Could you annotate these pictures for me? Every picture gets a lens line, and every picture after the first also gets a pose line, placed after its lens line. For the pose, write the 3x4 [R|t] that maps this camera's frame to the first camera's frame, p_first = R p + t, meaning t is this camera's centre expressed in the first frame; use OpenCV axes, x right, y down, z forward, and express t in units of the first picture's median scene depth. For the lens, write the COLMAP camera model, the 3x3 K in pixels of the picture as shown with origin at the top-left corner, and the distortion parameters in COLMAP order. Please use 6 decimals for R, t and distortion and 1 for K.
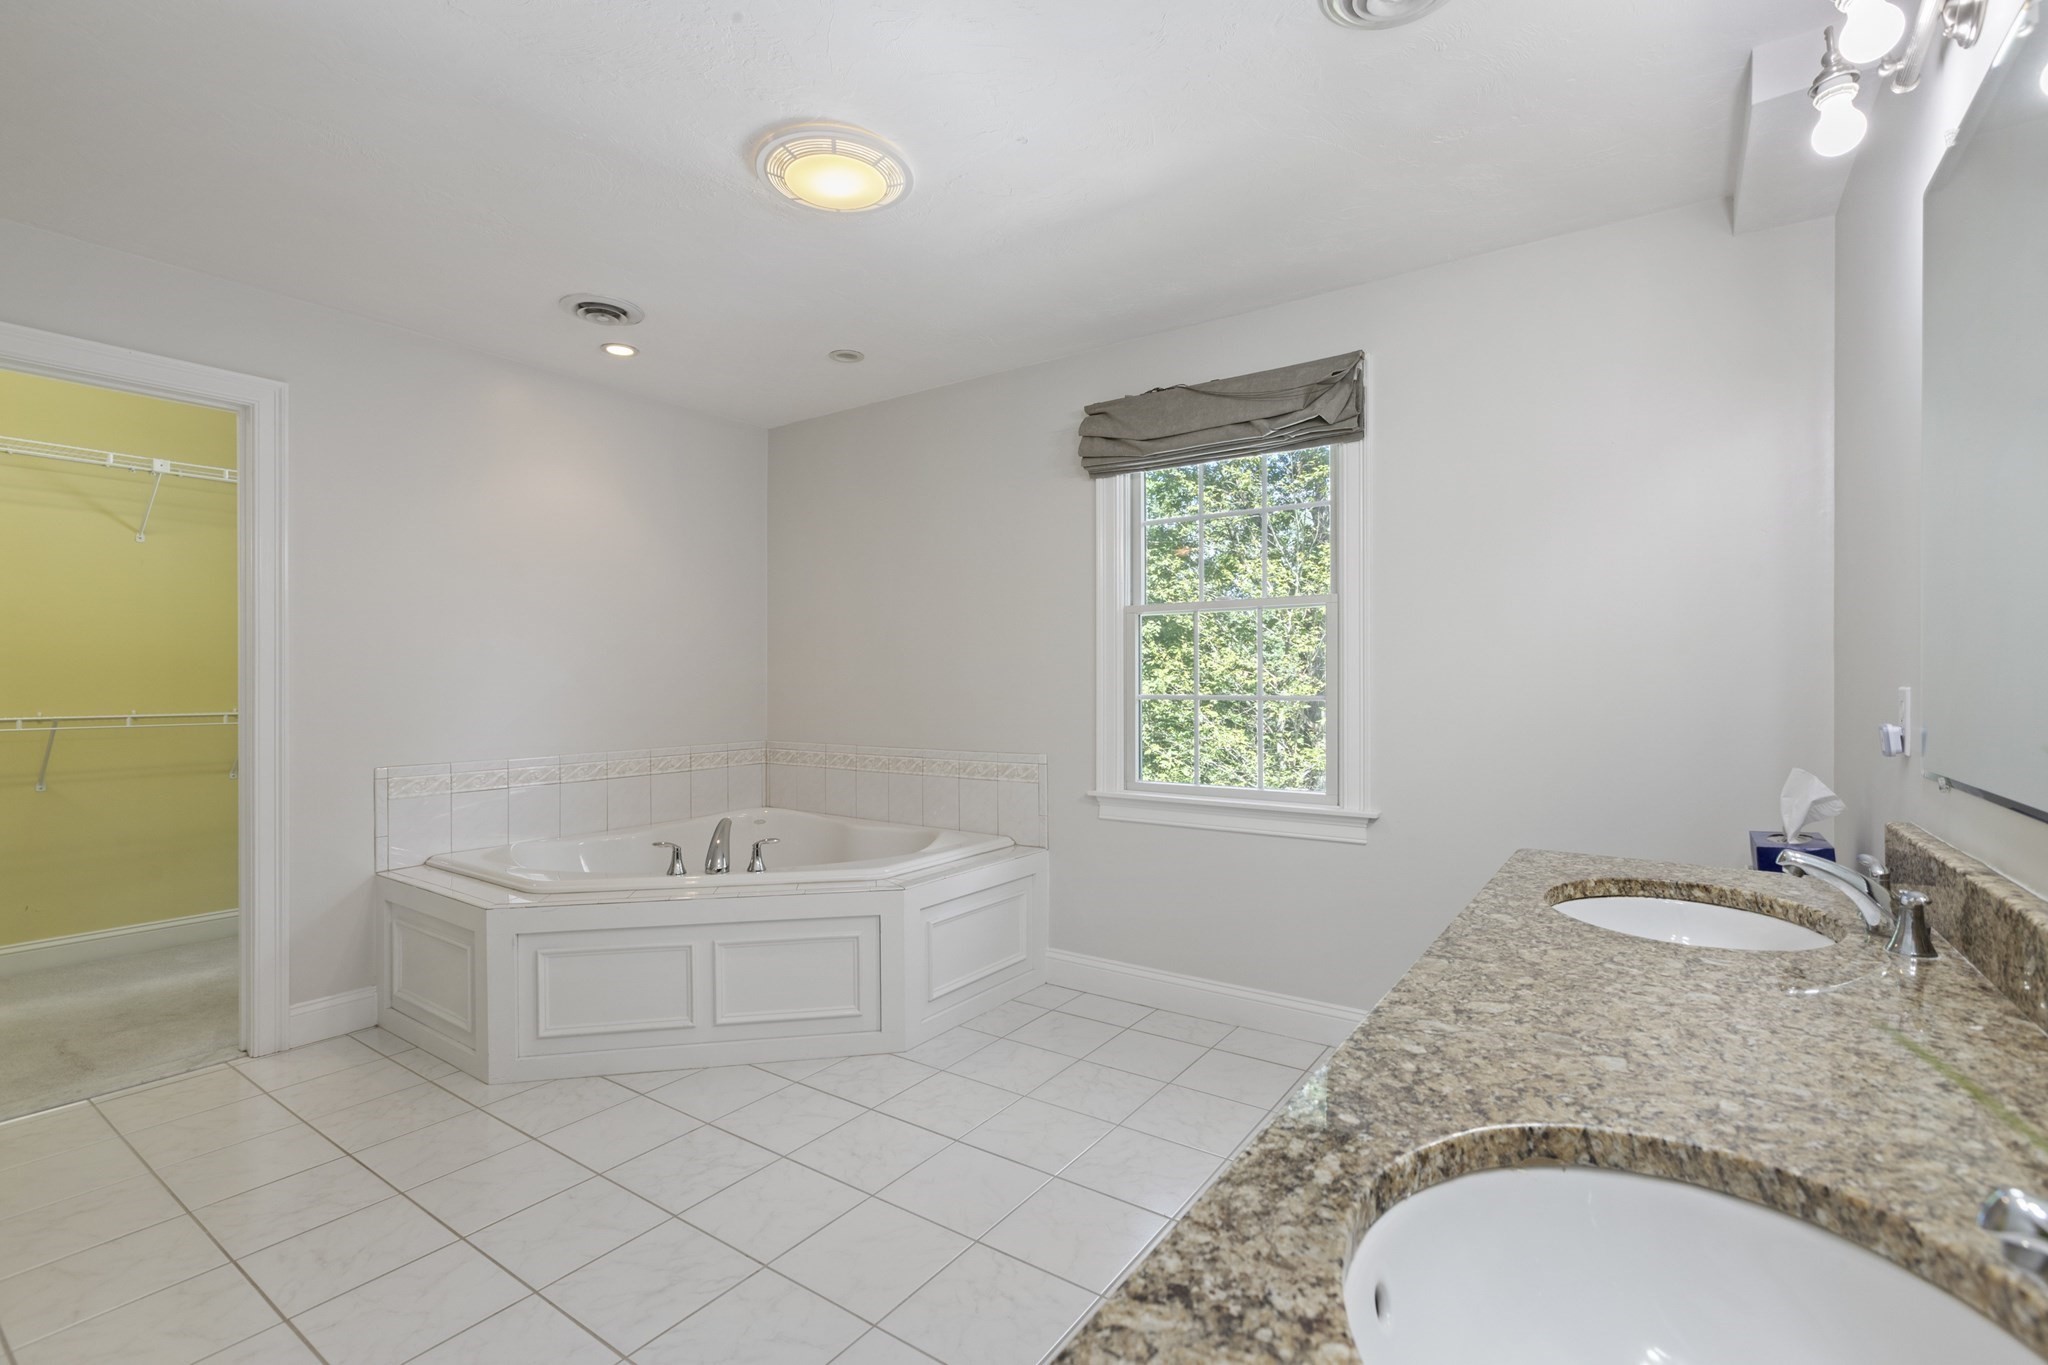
lens RADIAL K [[911.3, 0, 1017.3], [0, 911.3, 689.0], [0, 0, 1]] dist [0.001920, -0.000051]
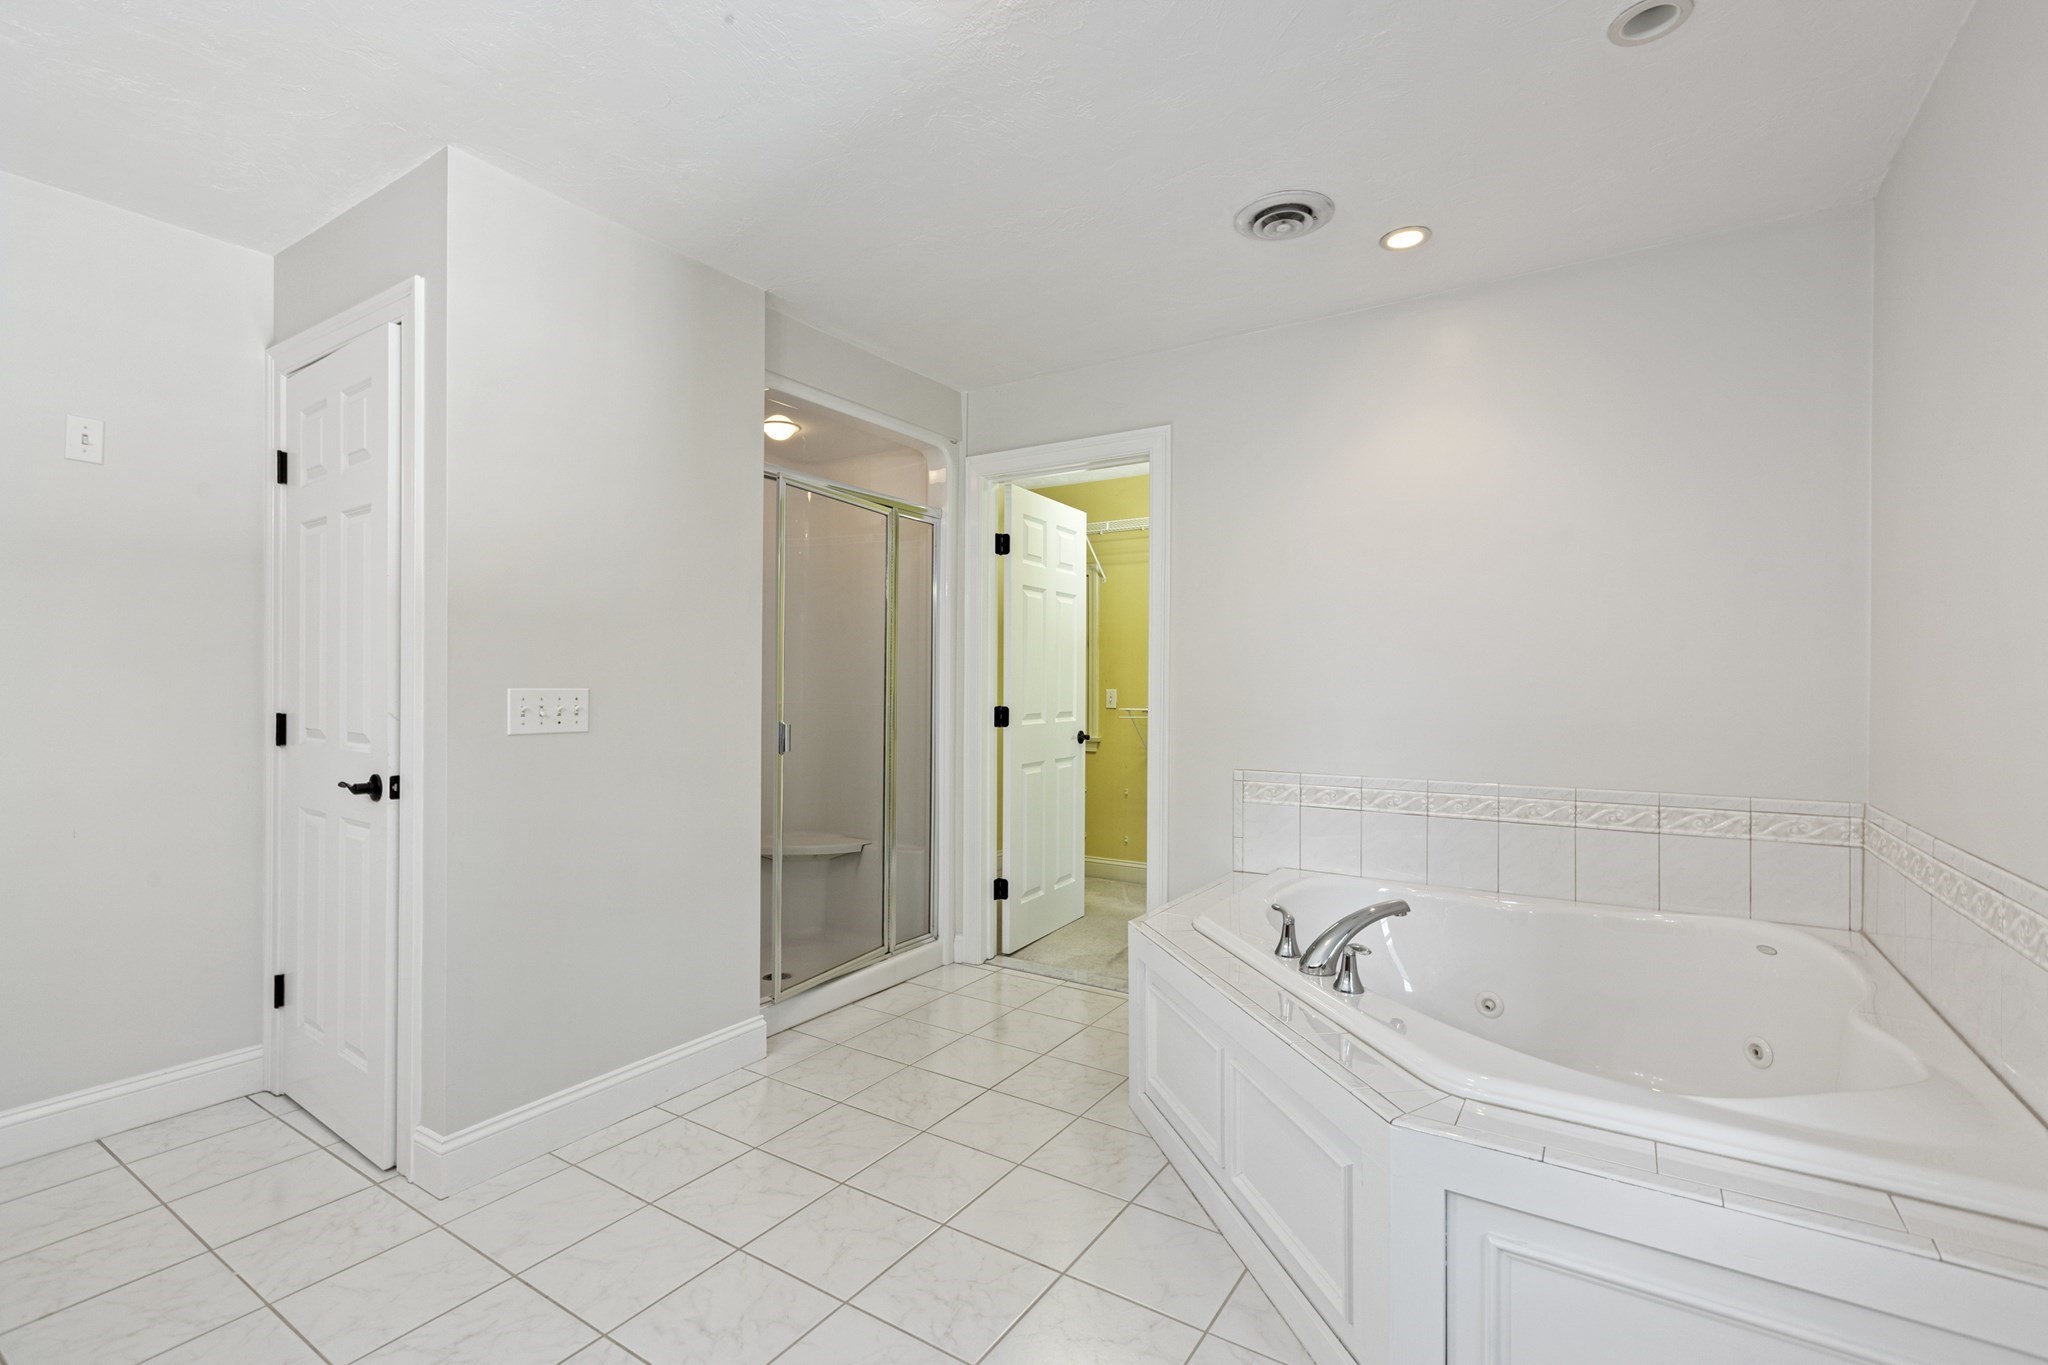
lens RADIAL K [[911.3, 0, 1017.3], [0, 911.3, 689.0], [0, 0, 1]] dist [0.001920, -0.000051]
pose [[0.040193, -0.002477, -0.999189, 0.294461], [-0.014909, 0.999884, -0.003079, 0.002017], [0.999081, 0.015021, 0.040152, 0.674682]]
